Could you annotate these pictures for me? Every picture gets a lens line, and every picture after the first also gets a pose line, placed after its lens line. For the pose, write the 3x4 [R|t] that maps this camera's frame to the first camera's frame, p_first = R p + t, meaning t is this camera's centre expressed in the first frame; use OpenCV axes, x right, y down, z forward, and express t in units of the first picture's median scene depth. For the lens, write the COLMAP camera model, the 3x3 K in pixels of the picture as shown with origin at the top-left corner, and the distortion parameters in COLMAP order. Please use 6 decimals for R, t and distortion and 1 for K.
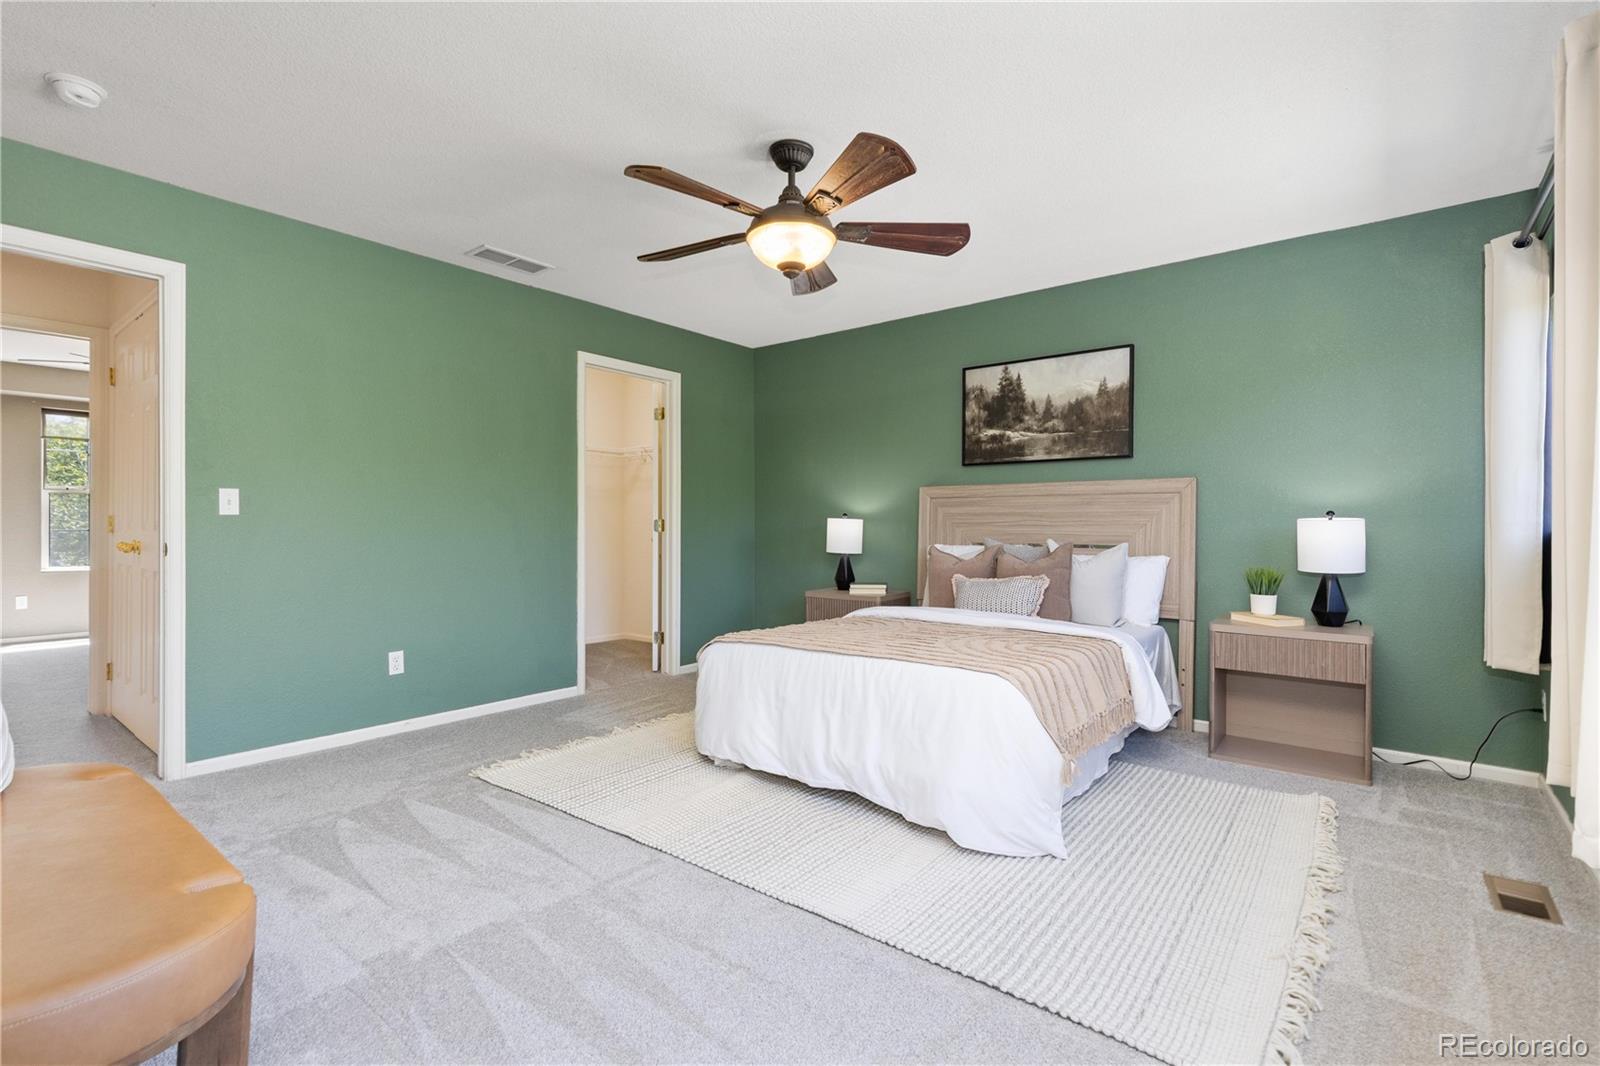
lens RADIAL K [[717.8, 0, 794.8], [0, 717.8, 535.8], [0, 0, 1]] dist [0.011300, -0.000782]
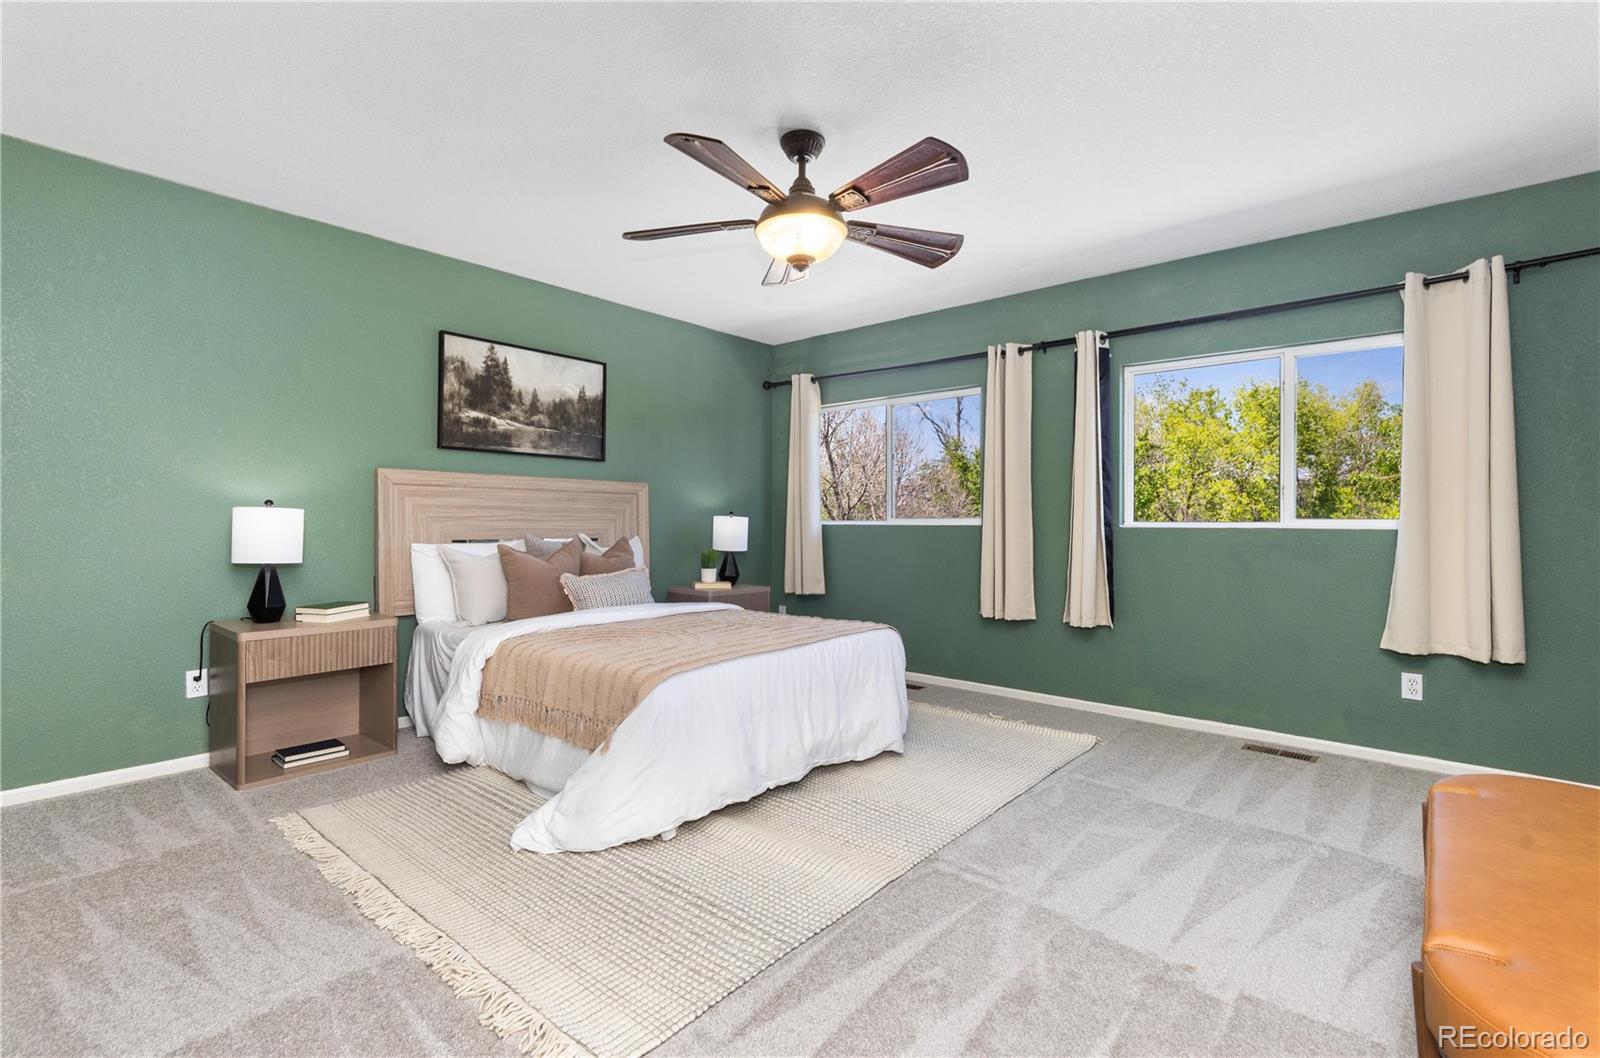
lens RADIAL K [[728.3, 0, 792.7], [0, 728.3, 526.6], [0, 0, 1]] dist [0.005045, -0.000940]
pose [[0.042346, -0.012427, 0.999026, -0.621485], [0.006715, 0.999904, 0.012153, -0.014894], [-0.999080, 0.006193, 0.042425, 0.588407]]
